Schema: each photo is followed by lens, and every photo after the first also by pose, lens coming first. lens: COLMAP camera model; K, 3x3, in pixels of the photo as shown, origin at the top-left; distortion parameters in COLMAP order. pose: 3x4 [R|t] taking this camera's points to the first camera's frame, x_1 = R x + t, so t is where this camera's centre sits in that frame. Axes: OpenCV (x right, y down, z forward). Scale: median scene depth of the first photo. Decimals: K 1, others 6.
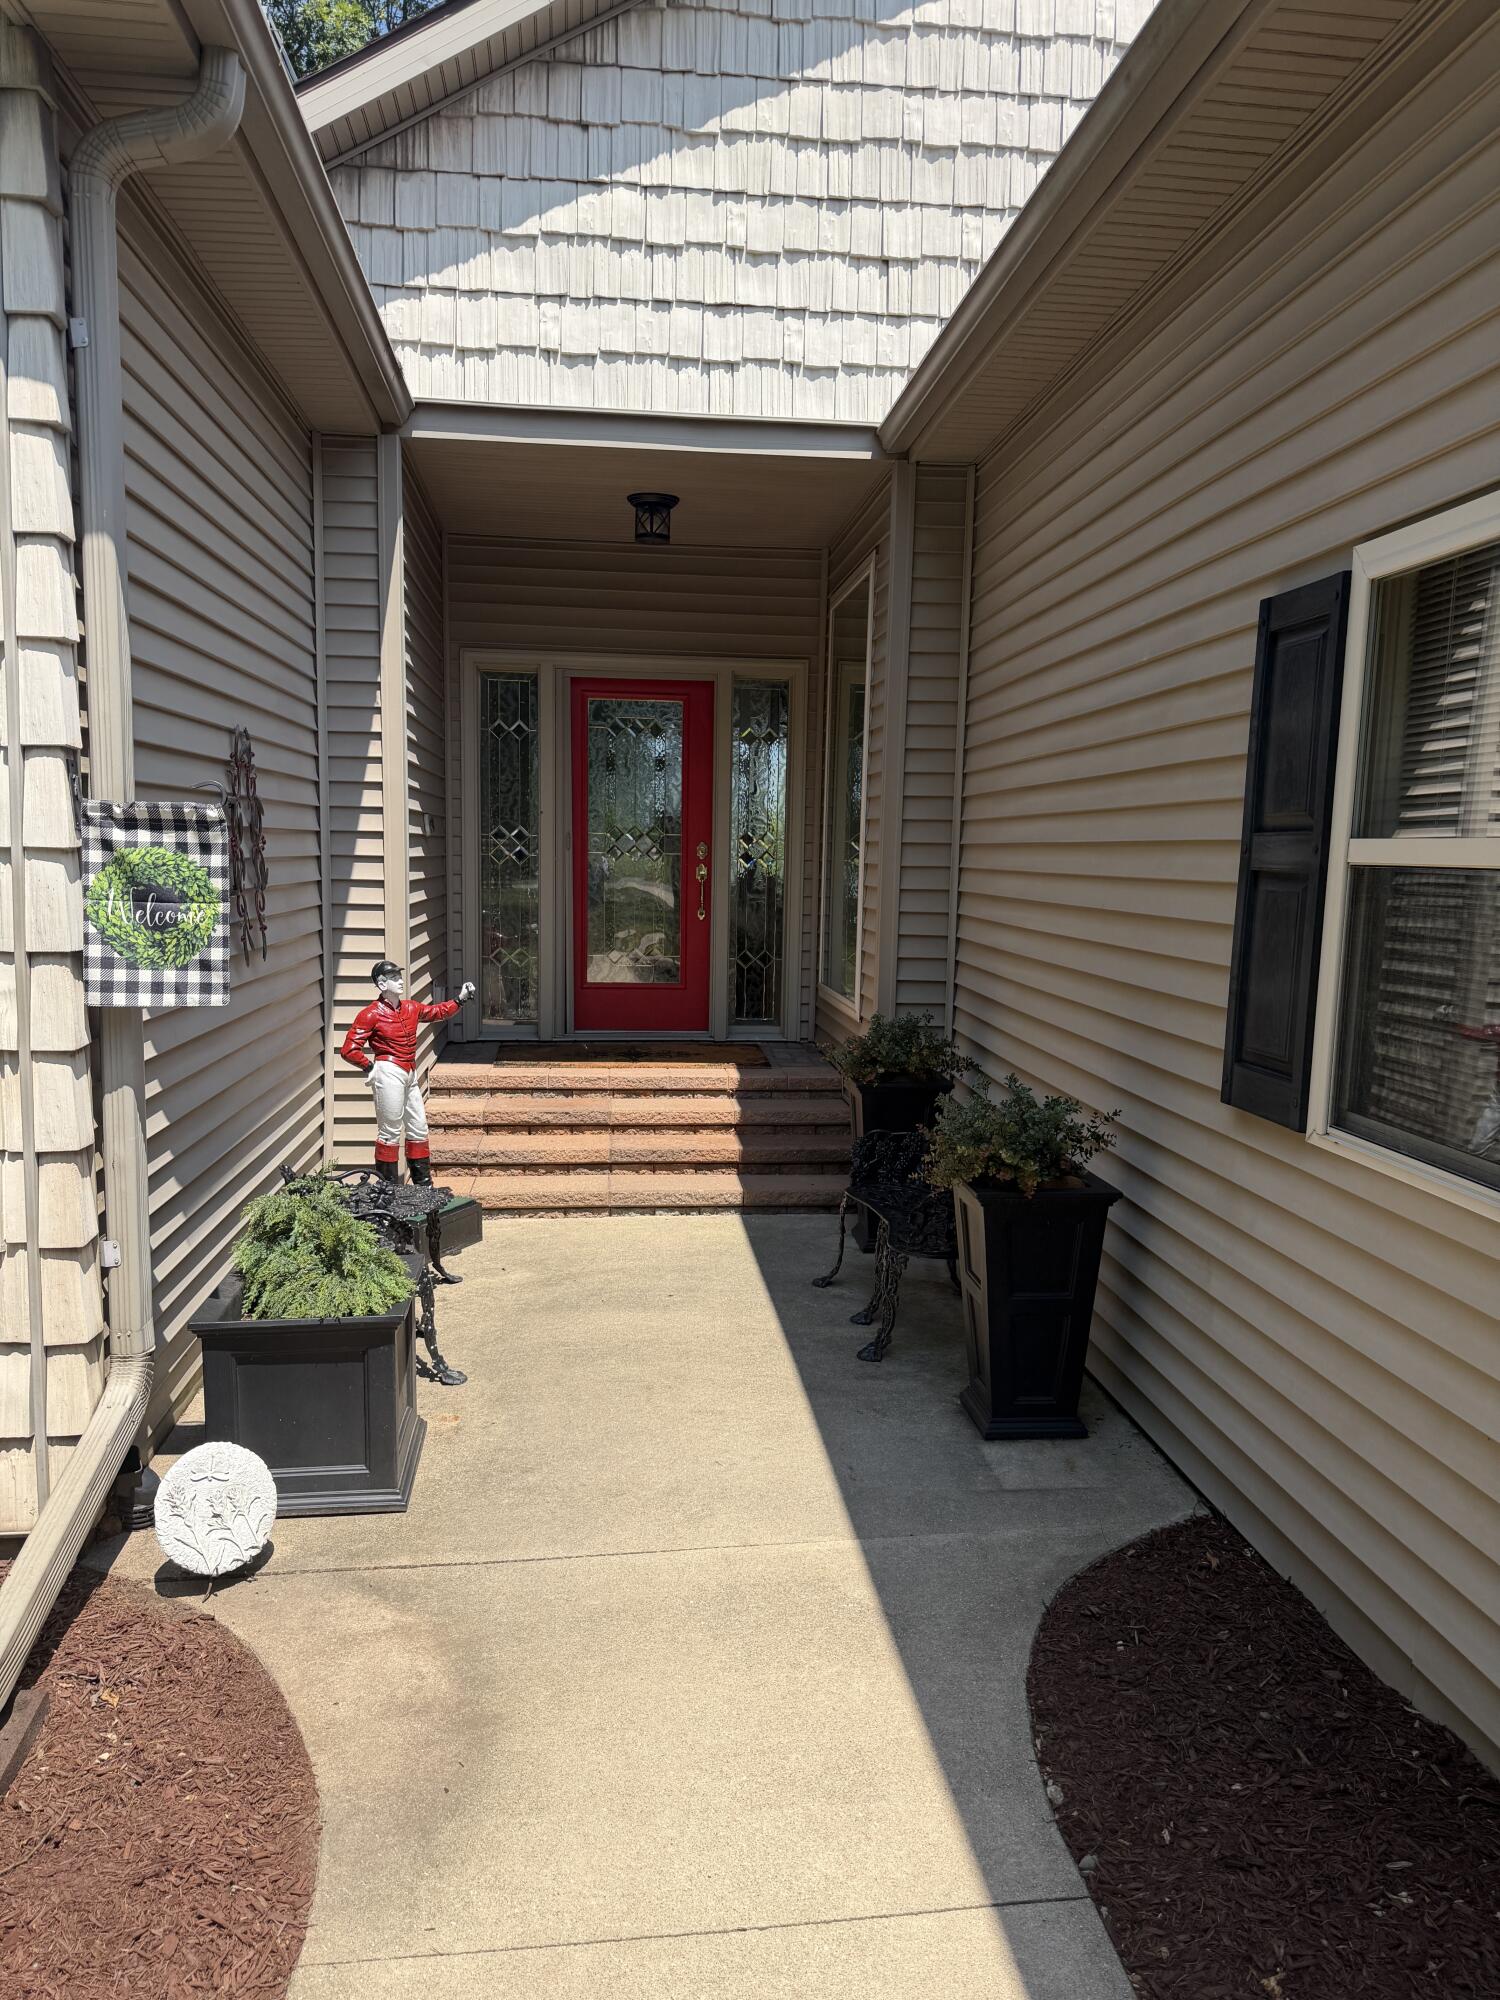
lens RADIAL K [[1376.6, 0, 754.5], [0, 1376.6, 1006.1], [0, 0, 1]] dist [0.006594, 0.000520]
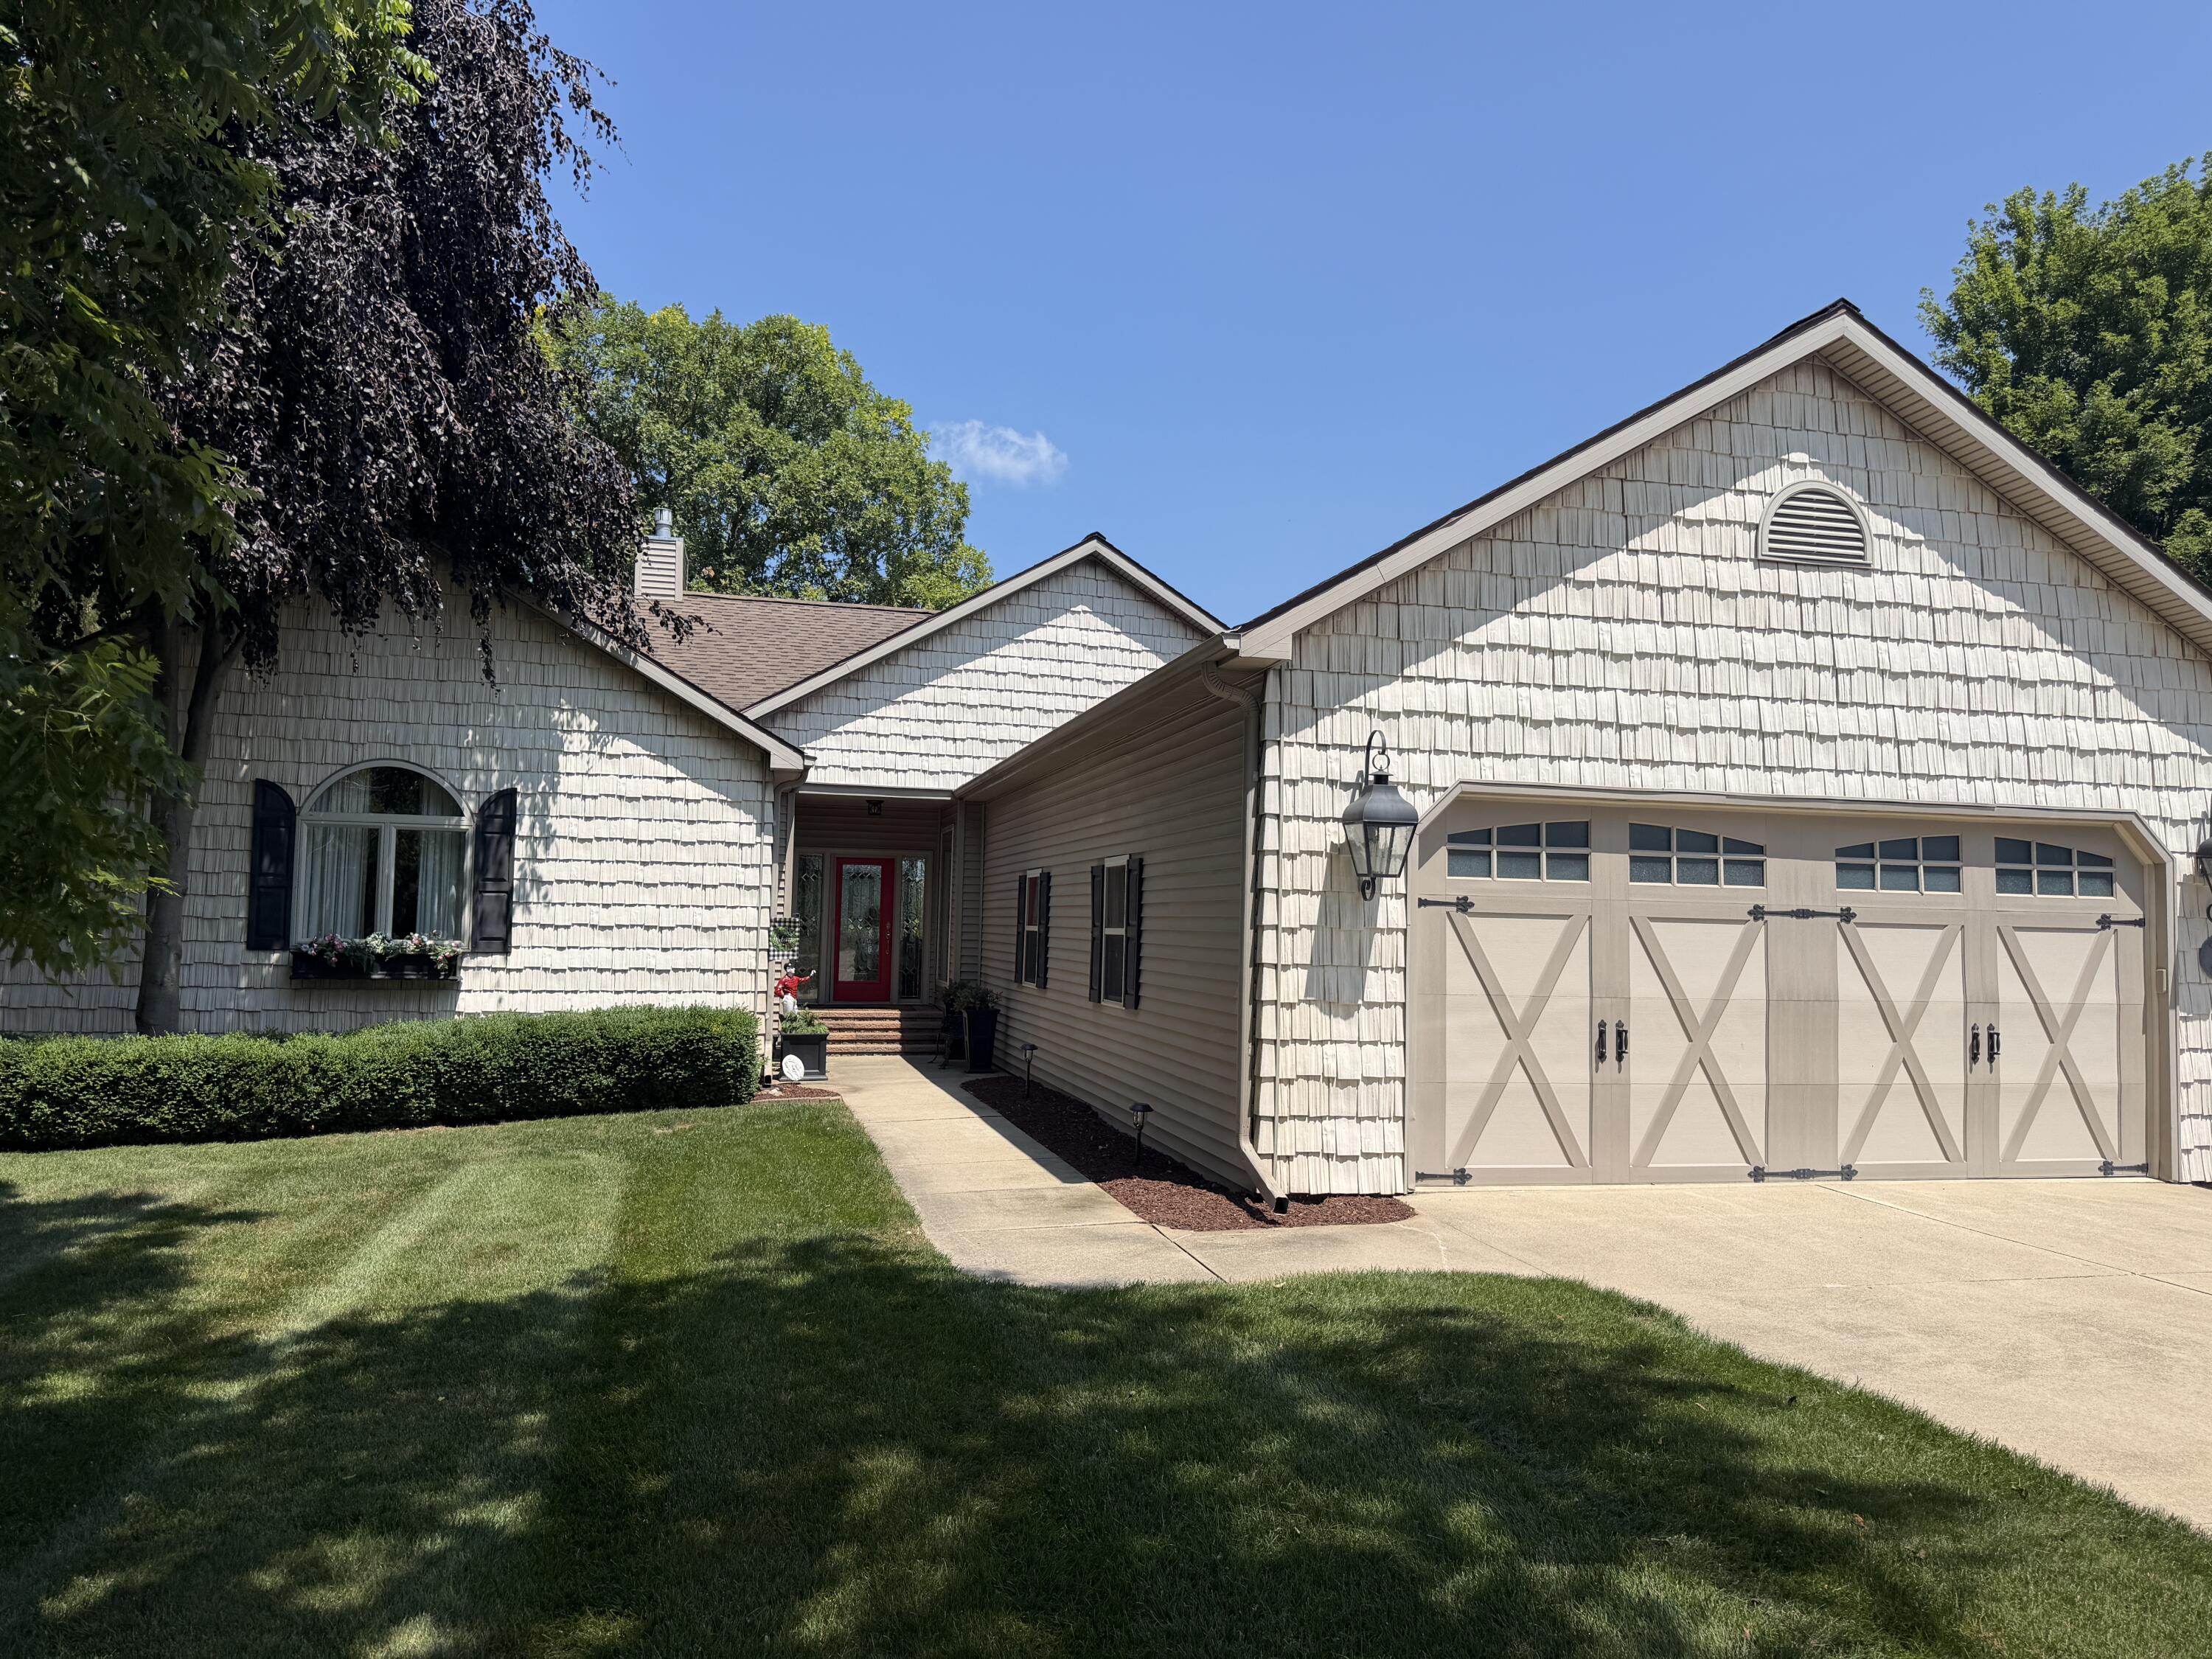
lens RADIAL K [[1522.5, 0, 1108.1], [0, 1522.5, 832.2], [0, 0, 1]] dist [0.006594, 0.000520]
pose [[0.991802, 0.012814, 0.127142, 0.003845], [0.009541, 0.984757, -0.173676, 0.270325], [-0.127429, 0.173465, 0.976561, -2.394414]]
